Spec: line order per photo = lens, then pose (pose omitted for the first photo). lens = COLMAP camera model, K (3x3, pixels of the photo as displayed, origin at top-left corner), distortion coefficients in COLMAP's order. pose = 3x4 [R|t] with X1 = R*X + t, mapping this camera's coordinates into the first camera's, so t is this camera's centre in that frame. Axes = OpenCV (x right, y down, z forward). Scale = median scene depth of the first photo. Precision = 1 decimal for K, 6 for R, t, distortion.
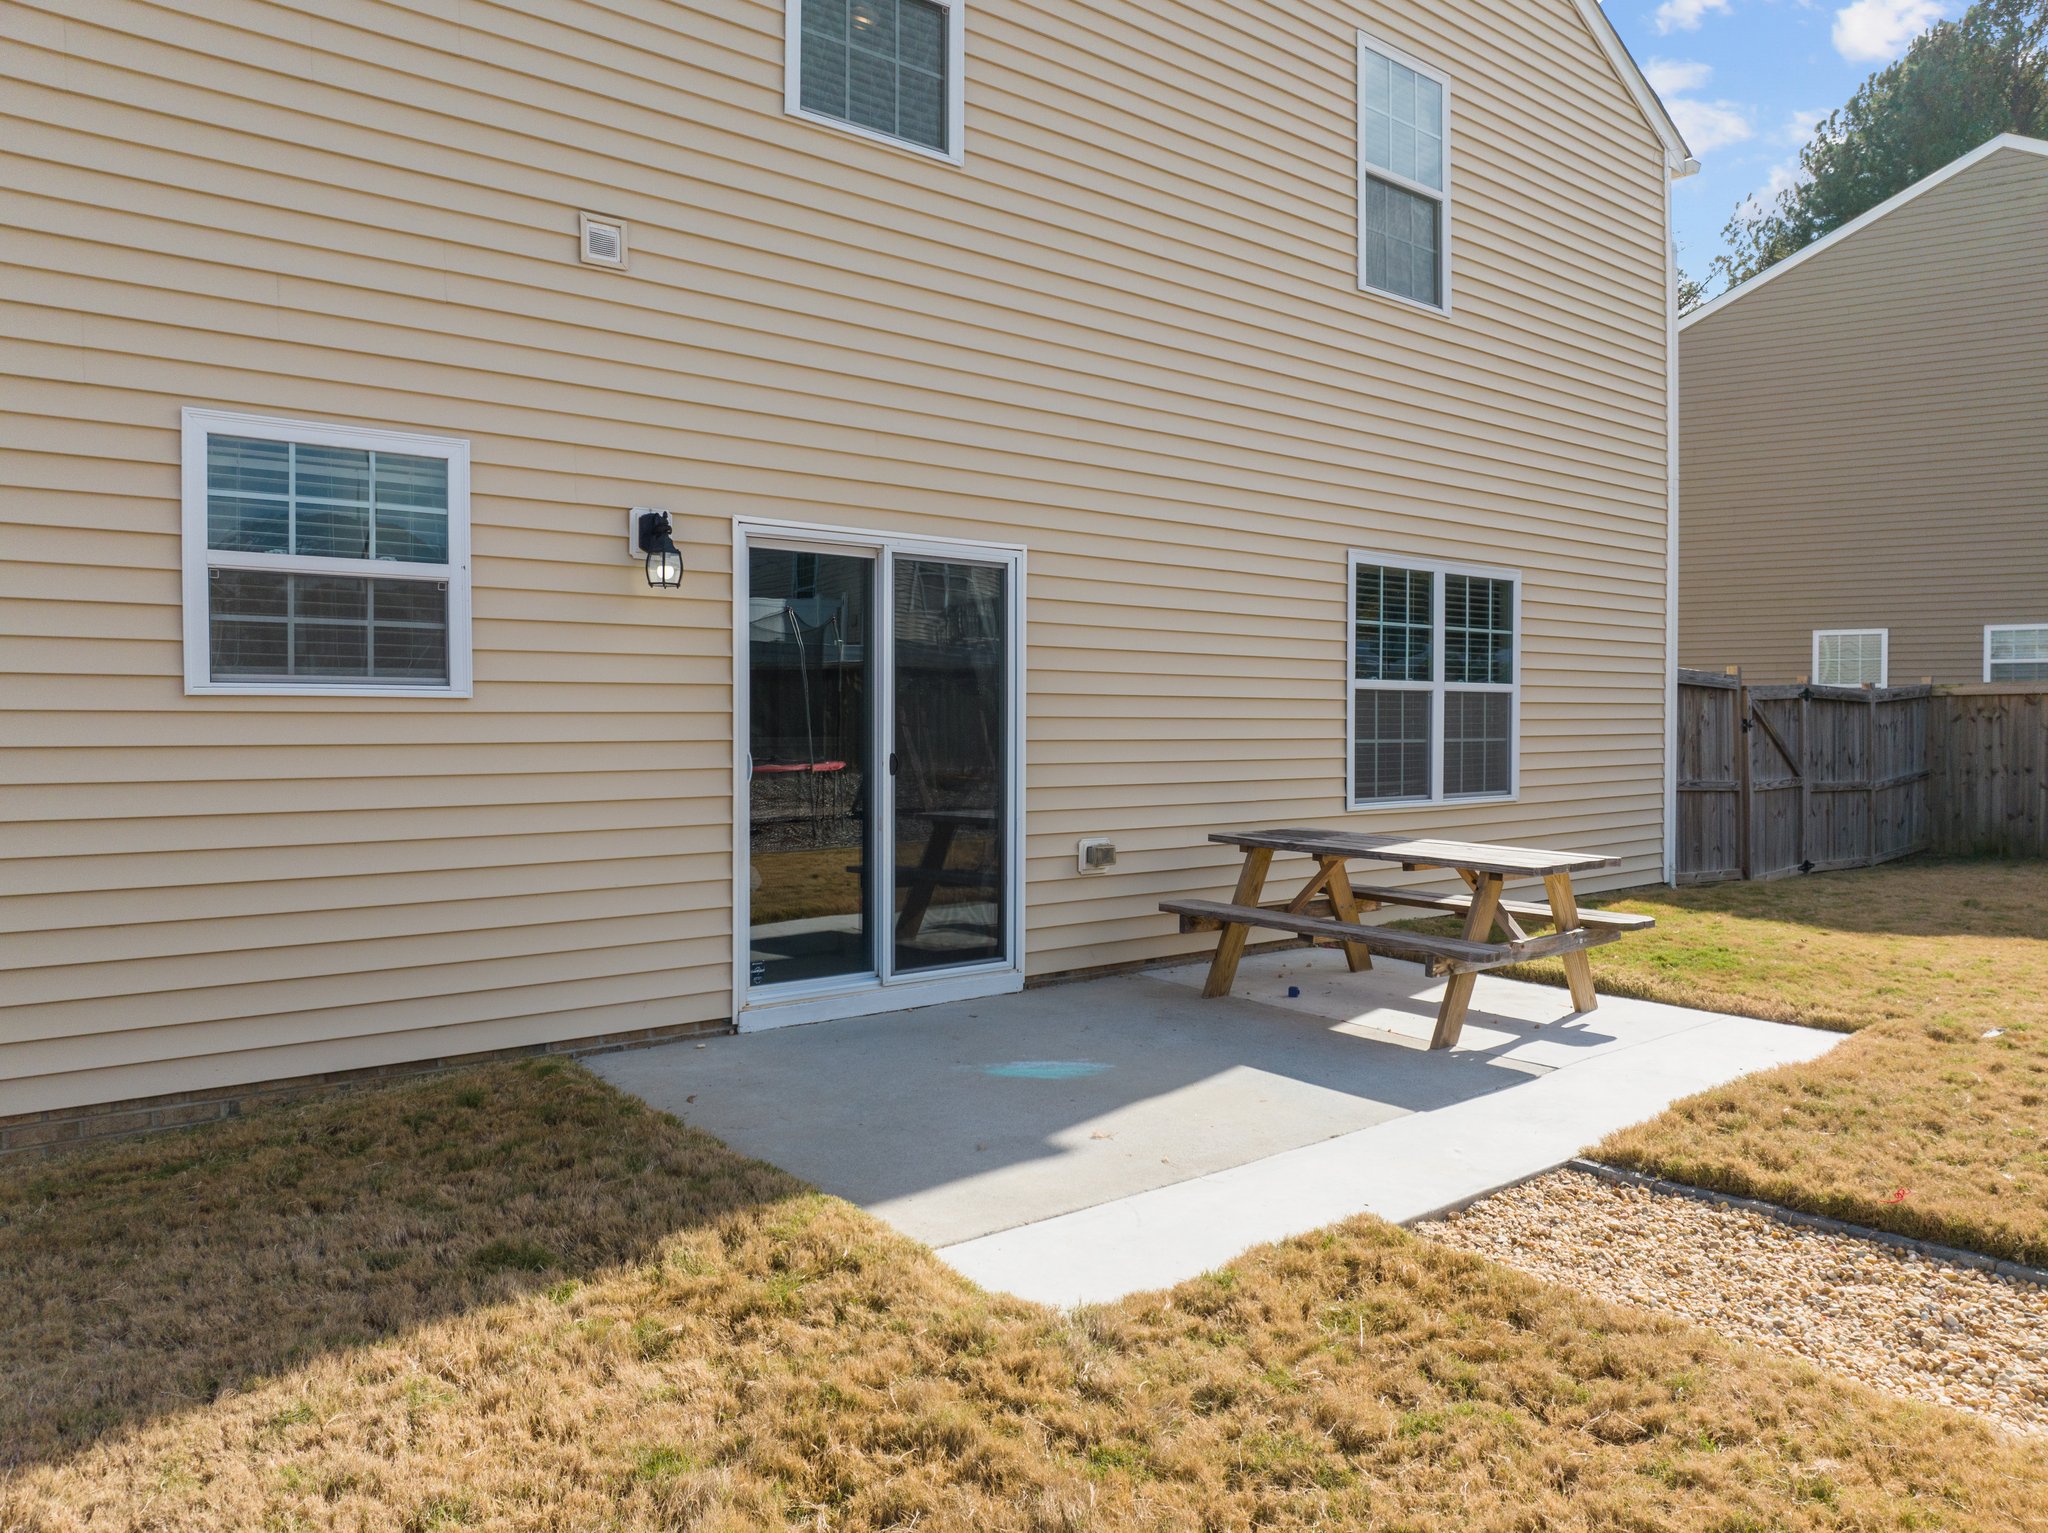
lens RADIAL K [[1446.3, 0, 1028.3], [0, 1446.3, 757.9], [0, 0, 1]] dist [-0.041002, -0.003595]
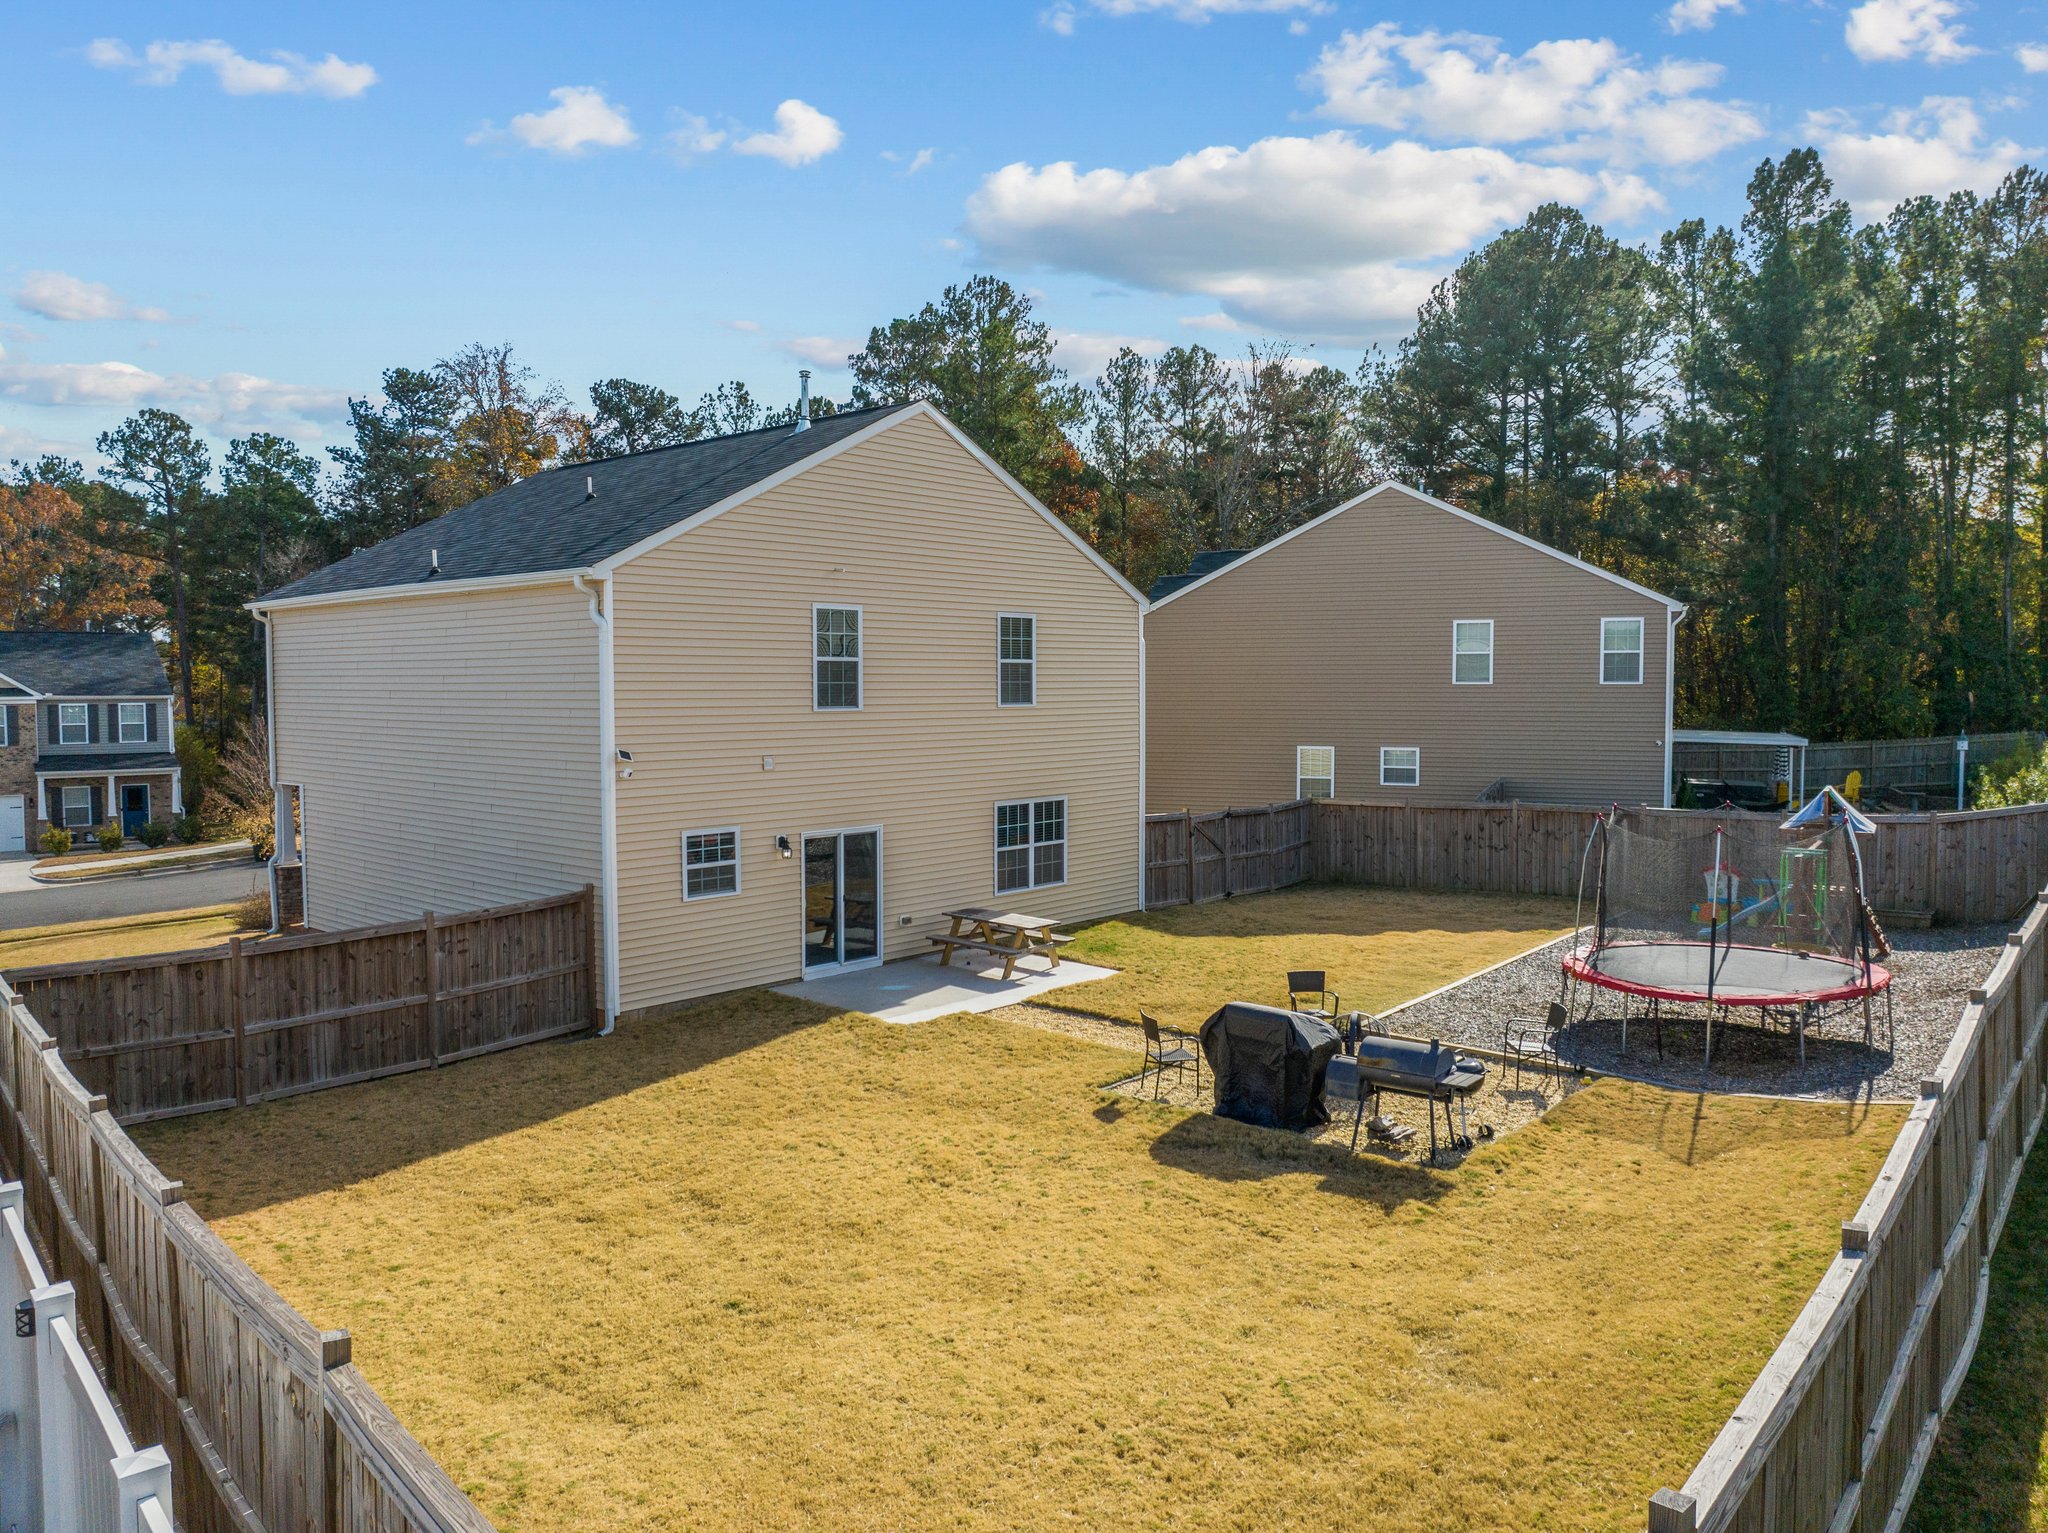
lens RADIAL K [[1438.8, 0, 1028.6], [0, 1438.8, 760.8], [0, 0, 1]] dist [-0.035352, -0.006052]
pose [[0.988682, -0.010918, 0.149631, -0.158557], [0.006146, 0.999459, 0.032318, -0.395448], [-0.149902, -0.031033, 0.988214, -2.195615]]
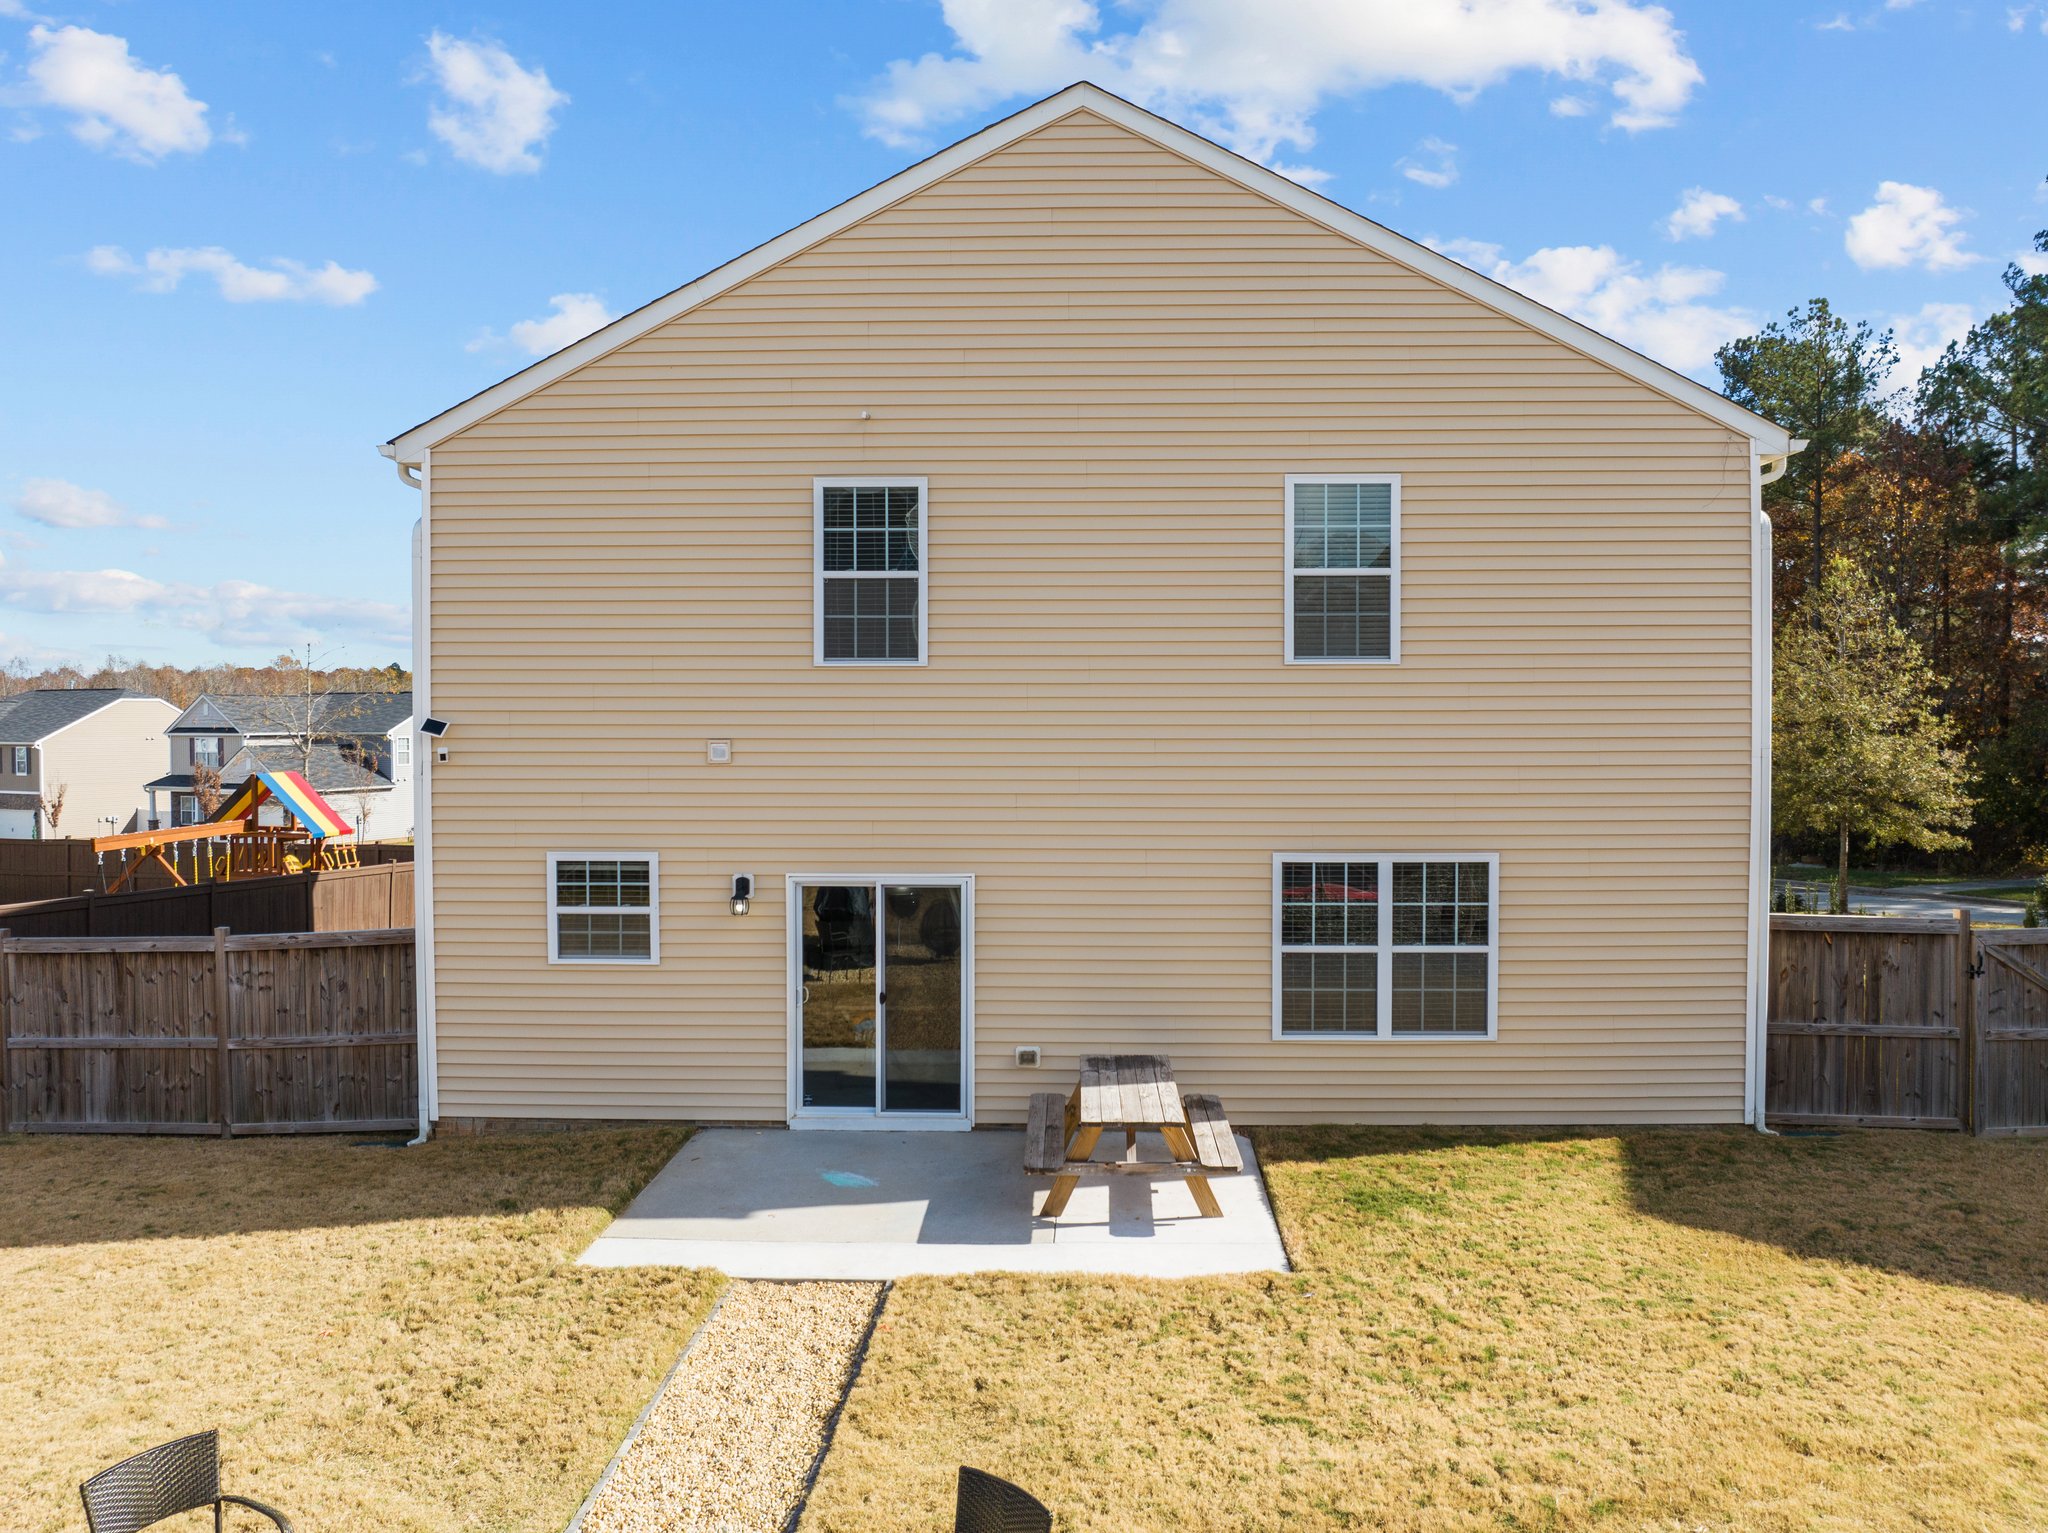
lens RADIAL K [[1446.3, 0, 1028.3], [0, 1446.3, 757.9], [0, 0, 1]] dist [-0.041002, -0.003595]
pose [[0.750161, 0.018530, -0.660995, 1.216702], [-0.013359, 0.999828, 0.012869, -0.317528], [0.661120, -0.000824, 0.750280, -0.255259]]
